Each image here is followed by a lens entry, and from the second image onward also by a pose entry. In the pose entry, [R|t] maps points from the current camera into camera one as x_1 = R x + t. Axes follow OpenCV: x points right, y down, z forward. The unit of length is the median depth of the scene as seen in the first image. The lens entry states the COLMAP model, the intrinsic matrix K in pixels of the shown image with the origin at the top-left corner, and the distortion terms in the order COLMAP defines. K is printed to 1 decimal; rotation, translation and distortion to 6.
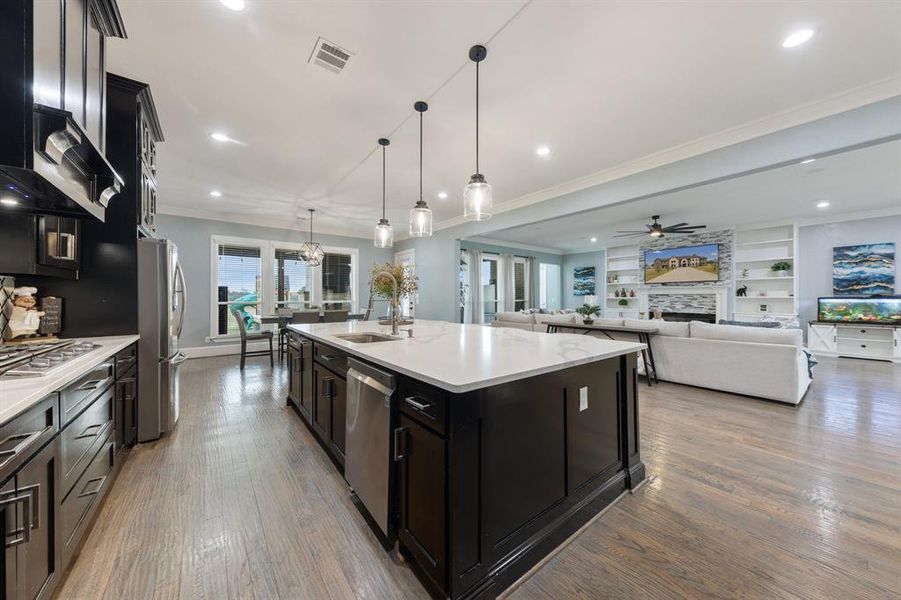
lens RADIAL K [[301.7, 0, 448.0], [0, 301.7, 296.6], [0, 0, 1]] dist [0.000548, -0.002316]
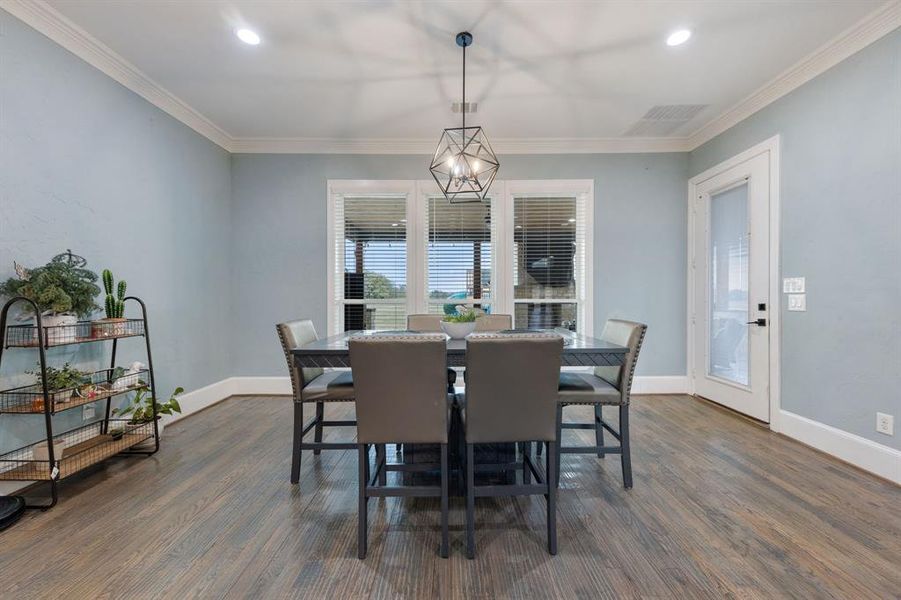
lens RADIAL K [[342.7, 0, 461.2], [0, 342.7, 297.3], [0, 0, 1]] dist [-0.000244, -0.000131]
pose [[0.805961, 0.001800, -0.591967, -0.158955], [0.001863, 0.999983, 0.005577, 0.008335], [0.591966, -0.005597, 0.805943, 0.491127]]
